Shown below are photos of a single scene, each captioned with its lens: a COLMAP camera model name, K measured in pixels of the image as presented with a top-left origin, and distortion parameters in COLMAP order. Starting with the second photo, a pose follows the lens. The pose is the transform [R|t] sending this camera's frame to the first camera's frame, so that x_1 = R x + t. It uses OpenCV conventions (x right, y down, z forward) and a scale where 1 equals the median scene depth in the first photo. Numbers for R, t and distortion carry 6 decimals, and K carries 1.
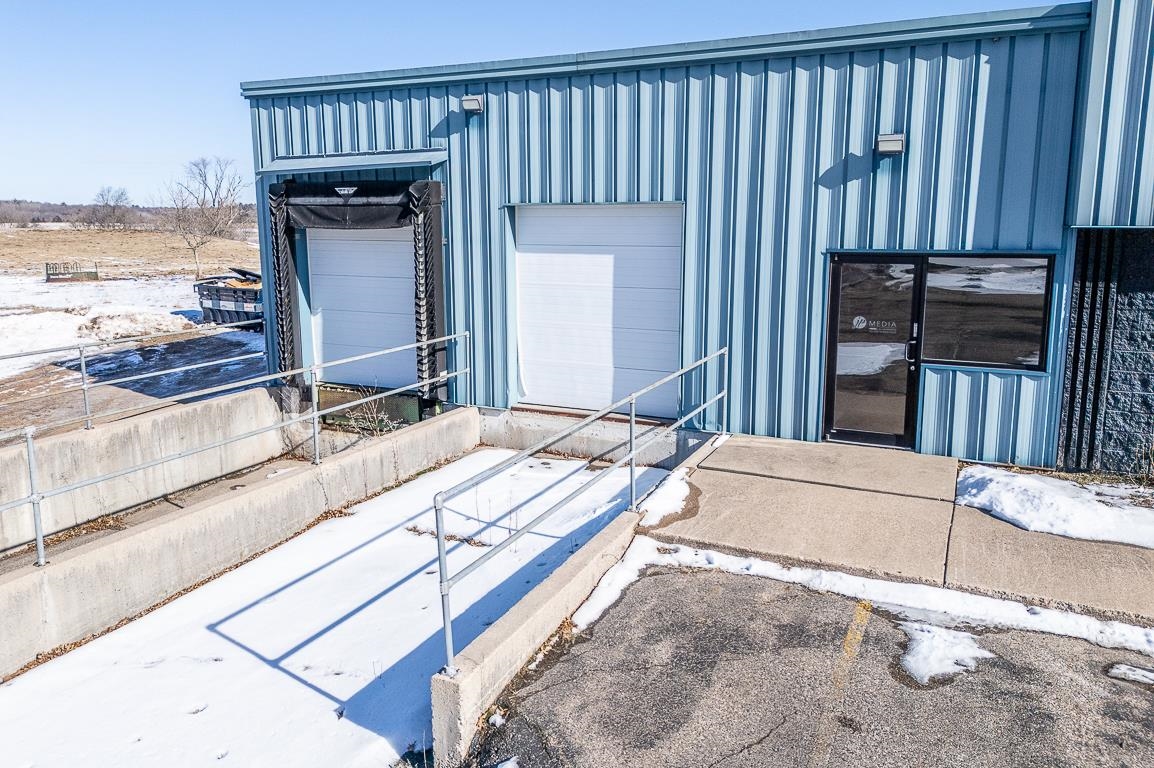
lens RADIAL K [[842.2, 0, 578.3], [0, 842.2, 373.6], [0, 0, 1]] dist [0.083801, -0.080537]
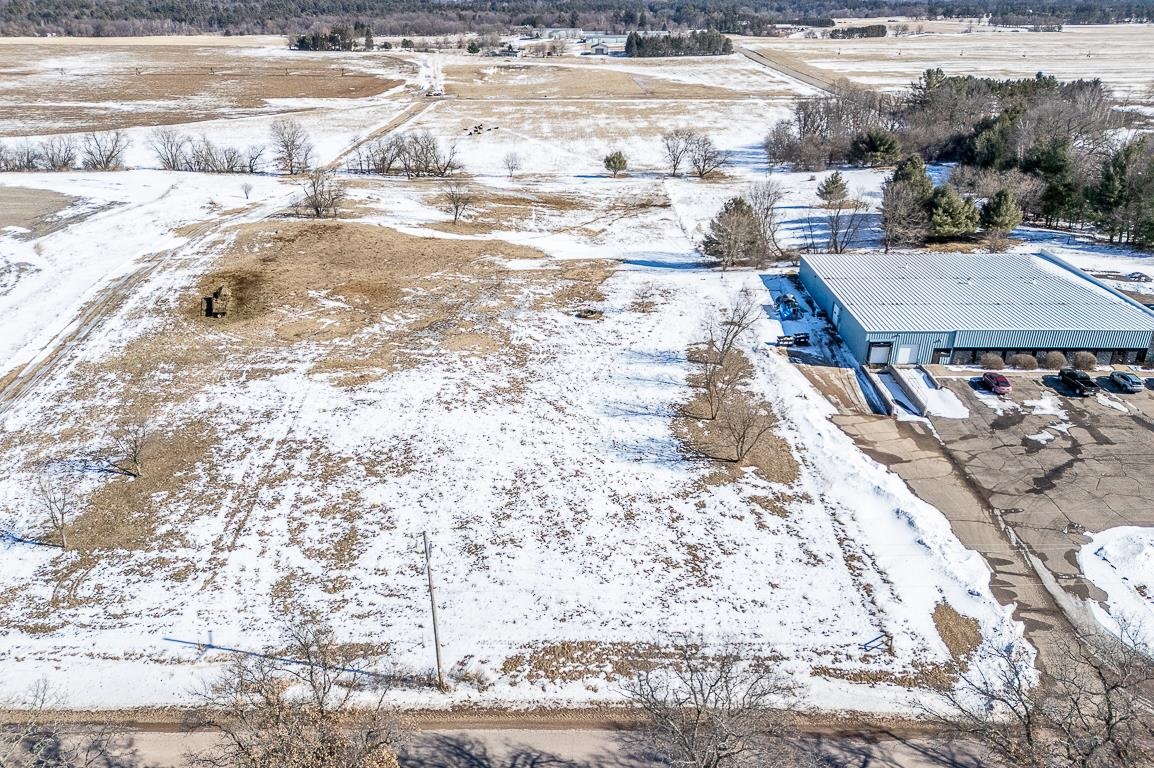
lens RADIAL K [[842.2, 0, 581.4], [0, 842.2, 406.1], [0, 0, 1]] dist [0.083801, -0.080537]
pose [[0.910077, -0.183804, 0.371452, -6.939440], [0.078045, 0.956247, 0.281960, -2.480612], [-0.407025, -0.227615, 0.884603, -6.080235]]
